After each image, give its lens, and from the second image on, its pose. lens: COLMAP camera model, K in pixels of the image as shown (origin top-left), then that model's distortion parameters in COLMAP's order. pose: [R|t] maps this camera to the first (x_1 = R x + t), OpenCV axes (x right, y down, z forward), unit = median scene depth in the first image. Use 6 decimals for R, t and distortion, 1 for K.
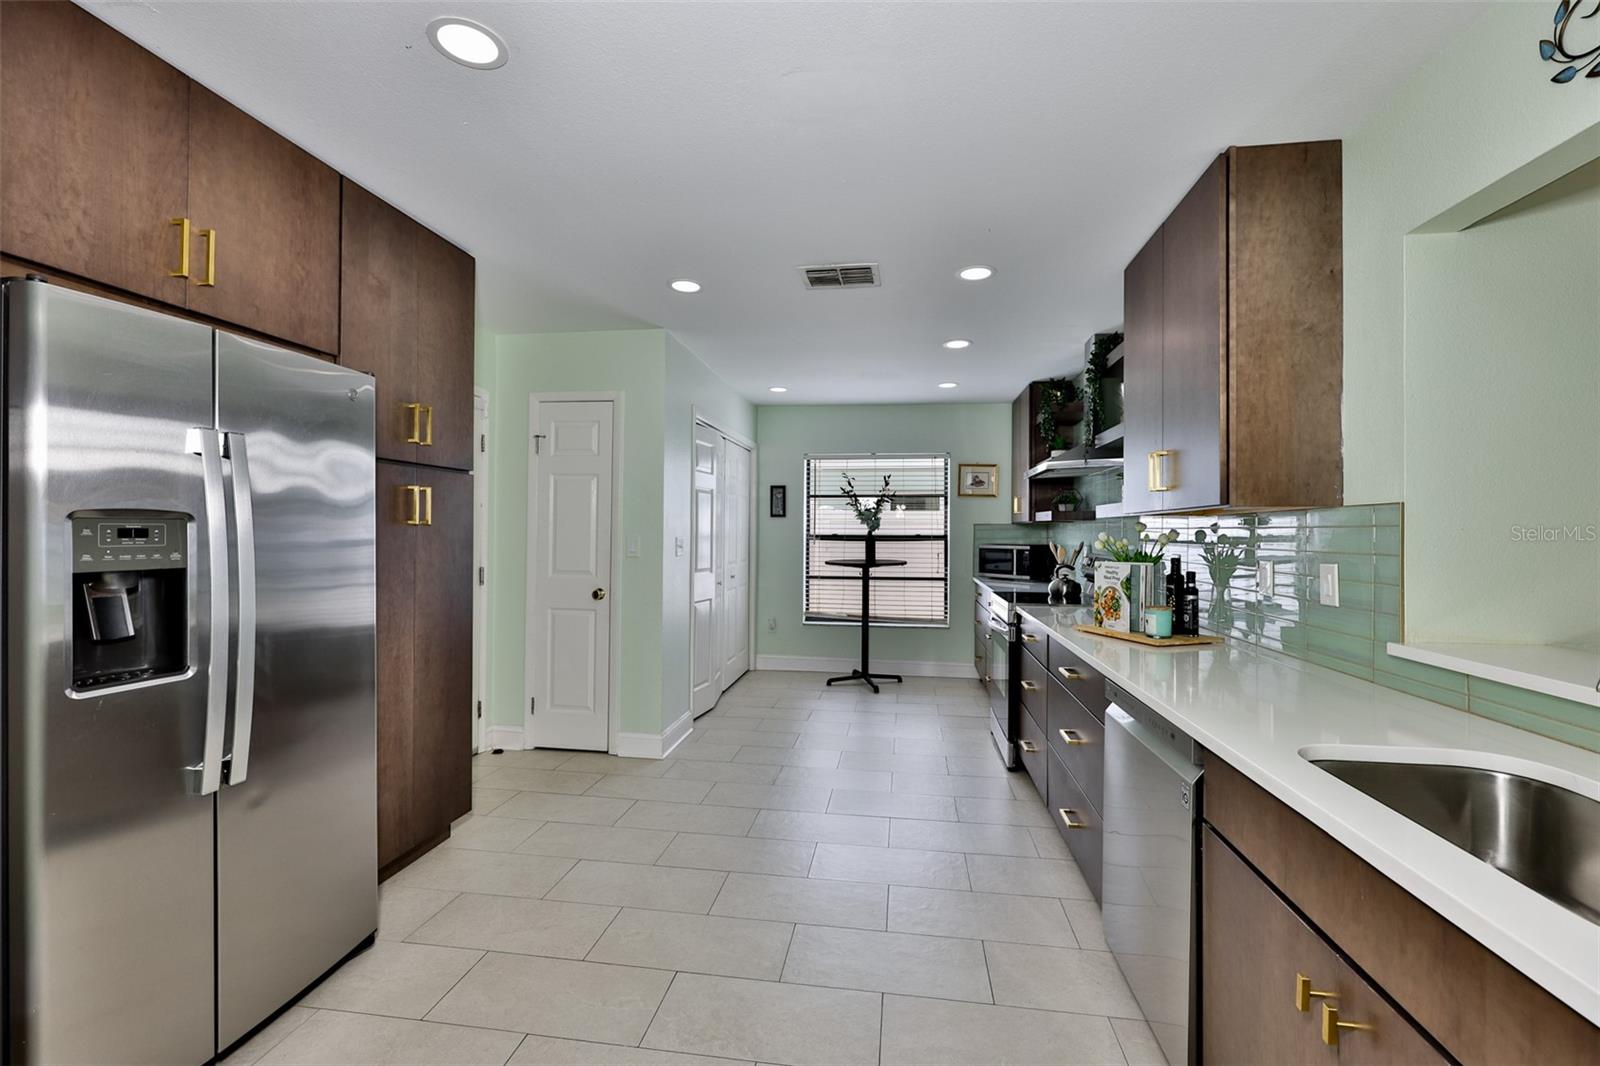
lens RADIAL K [[677.6, 0, 800.1], [0, 677.6, 528.3], [0, 0, 1]] dist [-0.000997, -0.000100]
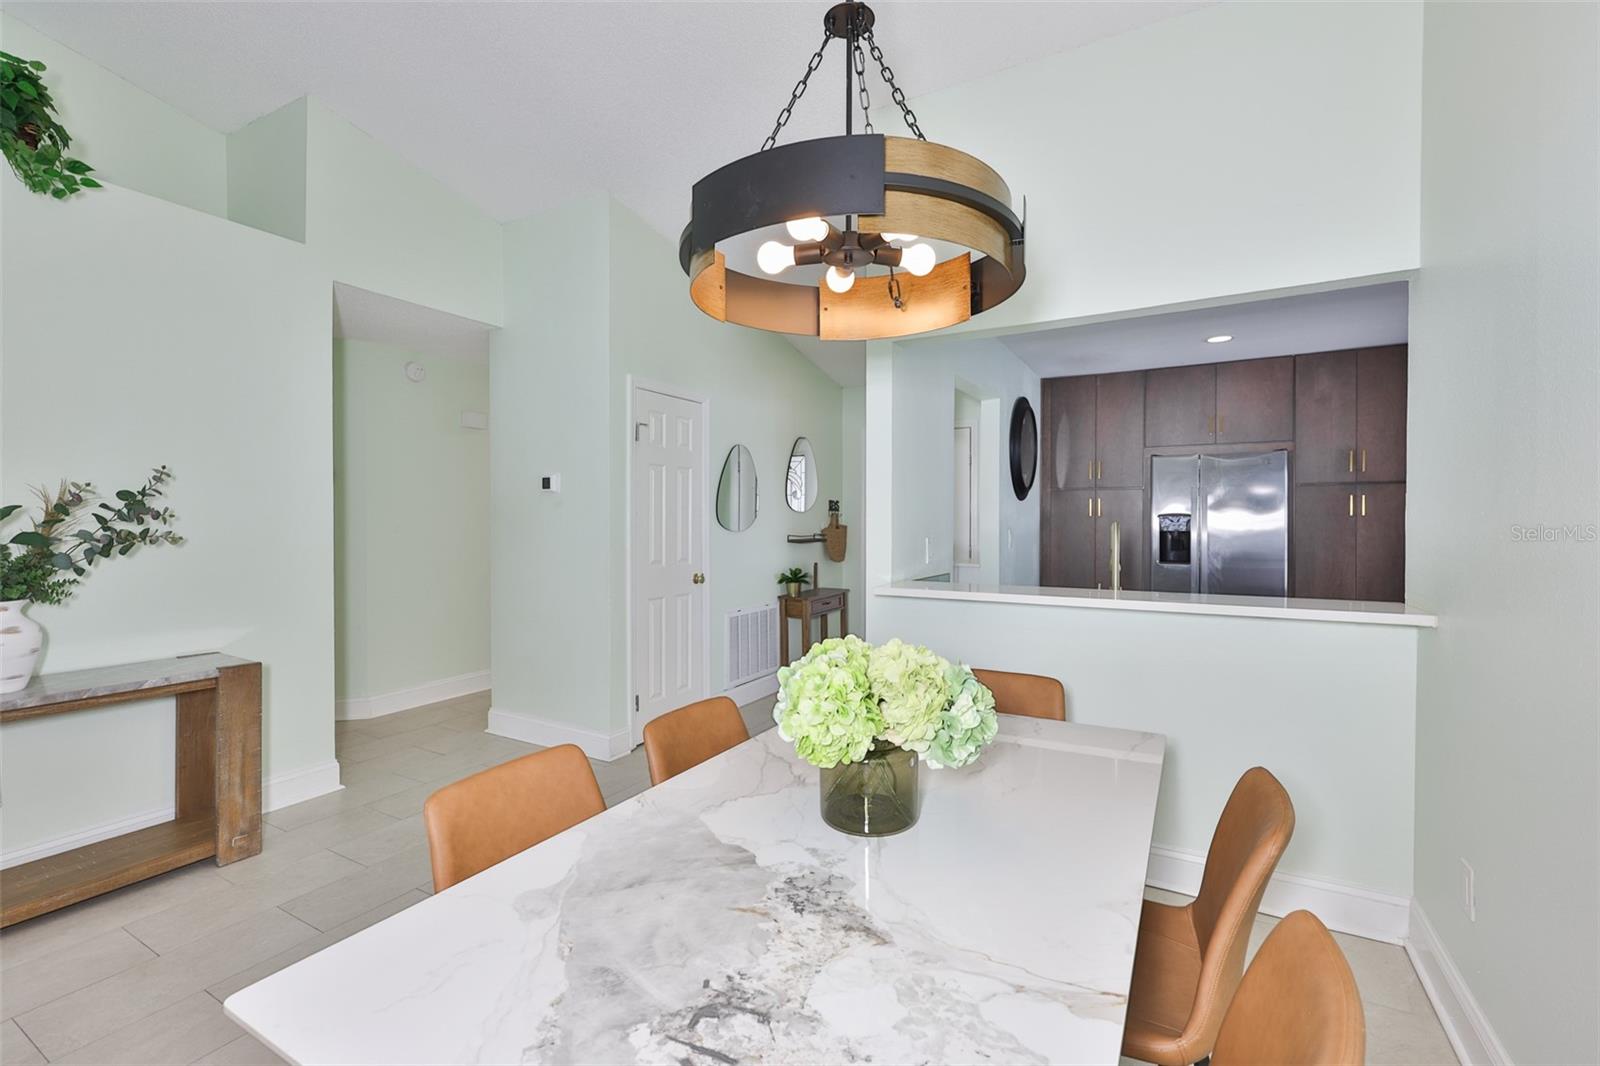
lens RADIAL K [[687.2, 0, 800.0], [0, 687.2, 533.0], [0, 0, 1]] dist [0.000359, -0.000012]
pose [[-0.362157, 0.013080, -0.932025, 1.803613], [0.005312, 0.999914, 0.011968, 0.009812], [0.932102, -0.000617, -0.362195, 0.291885]]
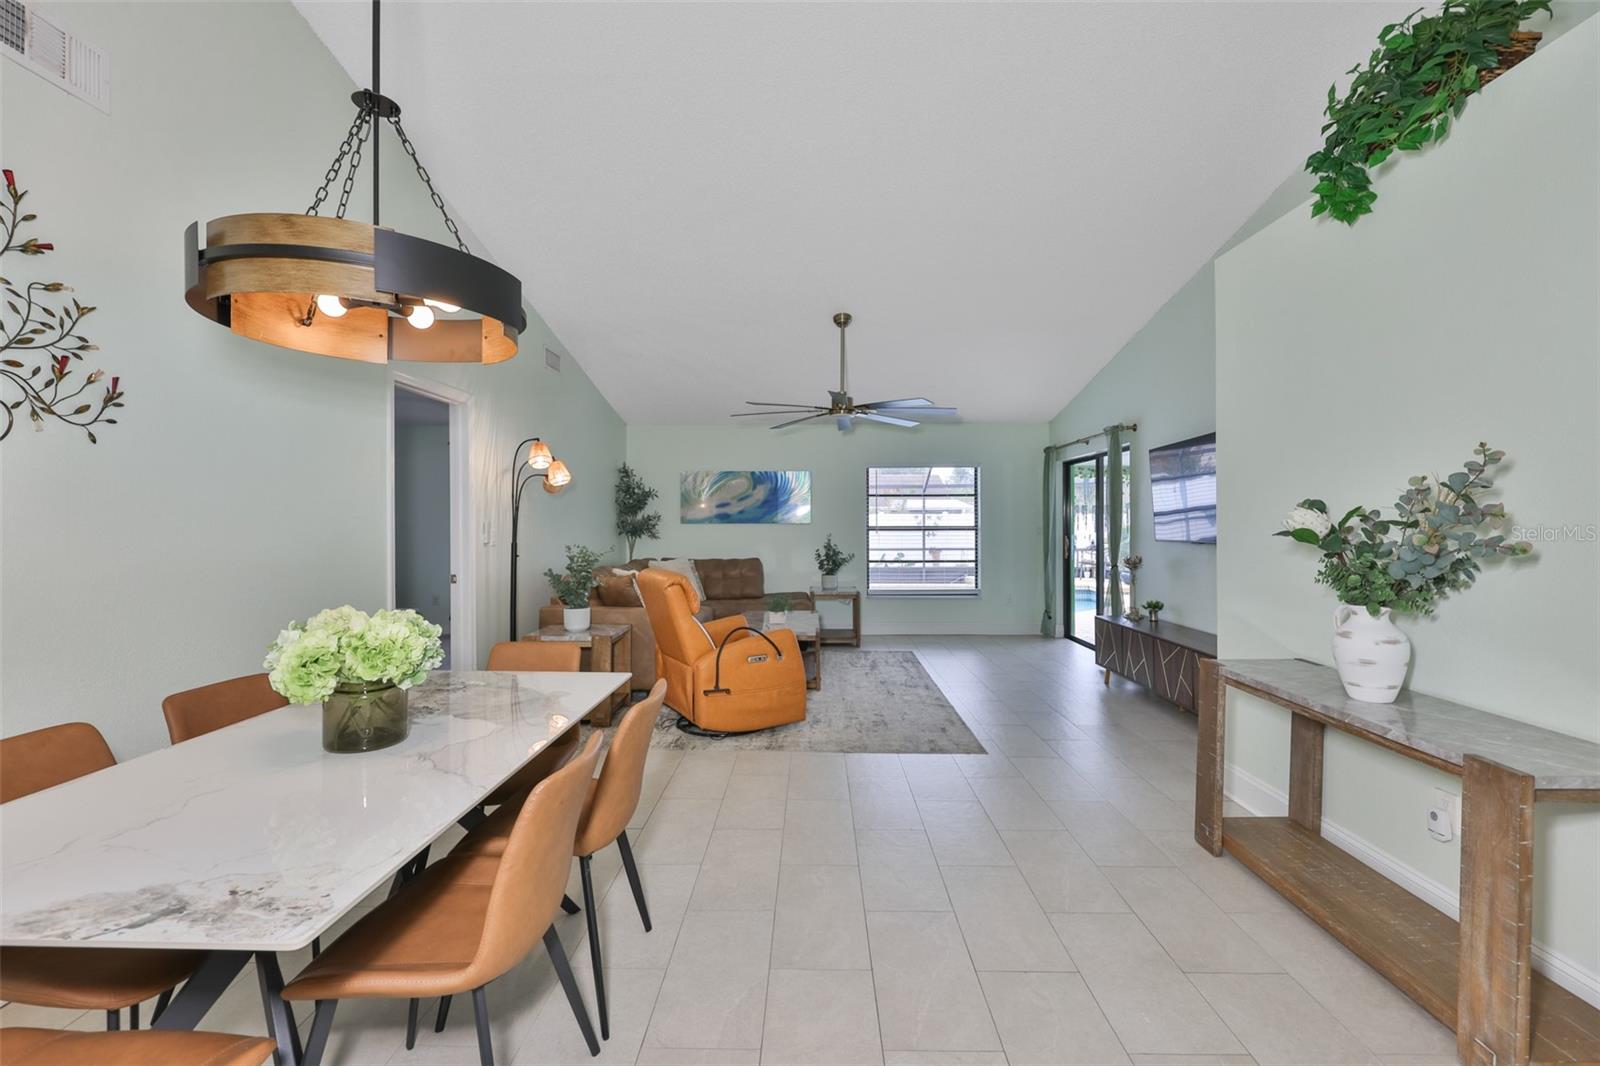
lens RADIAL K [[687.2, 0, 800.0], [0, 687.2, 533.0], [0, 0, 1]] dist [0.000359, -0.000012]
pose [[-0.126497, -0.020432, 0.991757, 0.523185], [-0.006181, 0.999785, 0.019809, 0.001685], [-0.991948, -0.003624, -0.126596, -0.211931]]
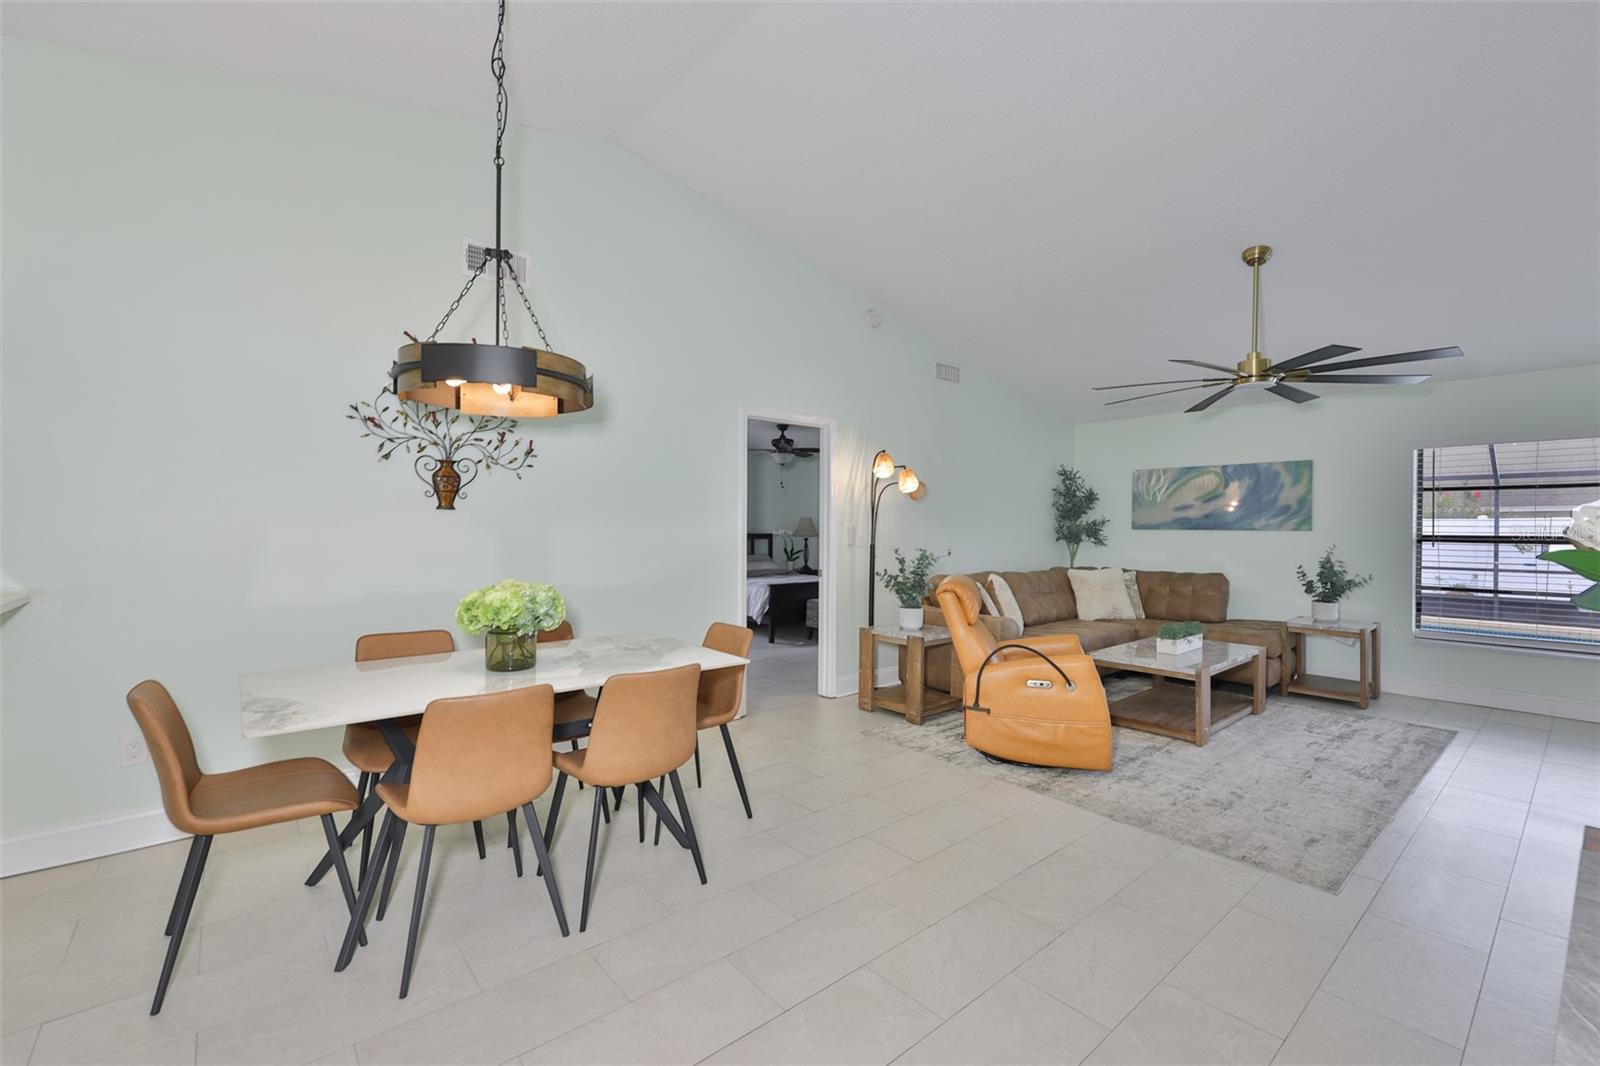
lens RADIAL K [[687.2, 0, 800.0], [0, 687.2, 533.0], [0, 0, 1]] dist [0.000359, -0.000012]
pose [[0.657215, -0.009547, 0.753643, 0.764208], [-0.007250, 0.999793, 0.018987, -0.003762], [-0.753668, -0.017942, 0.657010, -0.921720]]
